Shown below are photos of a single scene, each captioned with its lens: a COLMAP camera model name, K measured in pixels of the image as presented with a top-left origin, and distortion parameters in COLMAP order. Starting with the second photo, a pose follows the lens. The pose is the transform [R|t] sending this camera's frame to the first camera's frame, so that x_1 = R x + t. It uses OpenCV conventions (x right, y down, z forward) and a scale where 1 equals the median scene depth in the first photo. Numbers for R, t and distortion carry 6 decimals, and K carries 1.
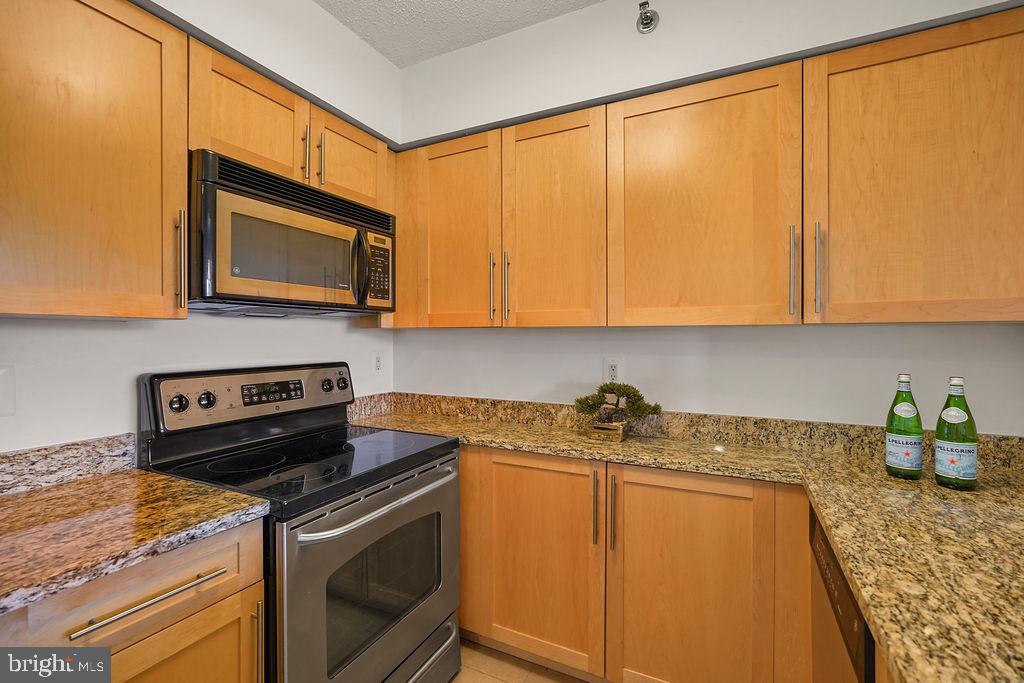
lens RADIAL K [[452.8, 0, 511.9], [0, 452.8, 338.9], [0, 0, 1]] dist [-0.014860, 0.007887]
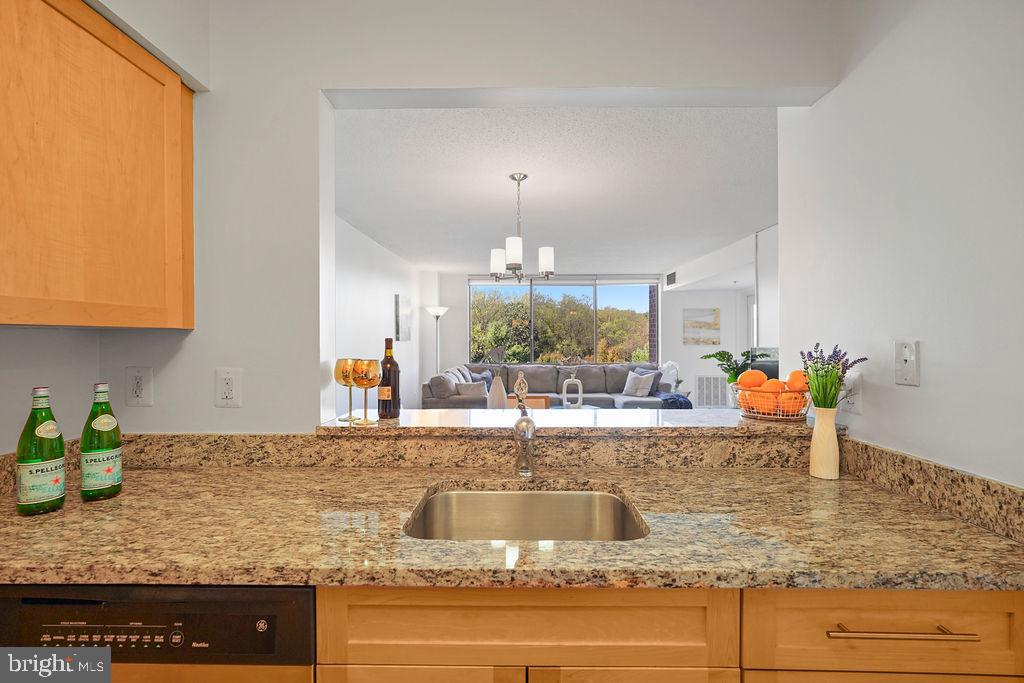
lens RADIAL K [[452.8, 0, 515.8], [0, 452.8, 341.2], [0, 0, 1]] dist [-0.014860, 0.007887]
pose [[-0.431977, -0.007142, 0.901856, -0.220085], [0.005573, 0.999928, 0.010589, -0.009572], [-0.901867, 0.009600, -0.431907, 0.495771]]
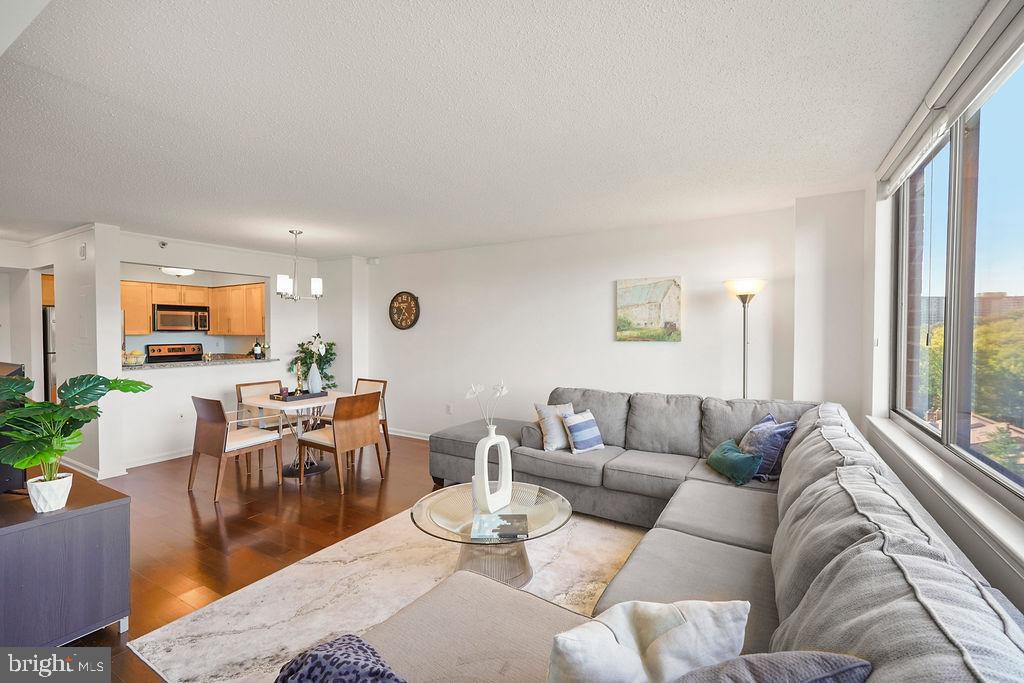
lens RADIAL K [[452.8, 0, 514.0], [0, 452.8, 342.8], [0, 0, 1]] dist [-0.014860, 0.007887]
pose [[0.997146, -0.003399, -0.075424, 3.411545], [0.004987, 0.999770, 0.020879, -0.029513], [0.075336, -0.021196, 0.996933, -3.455784]]
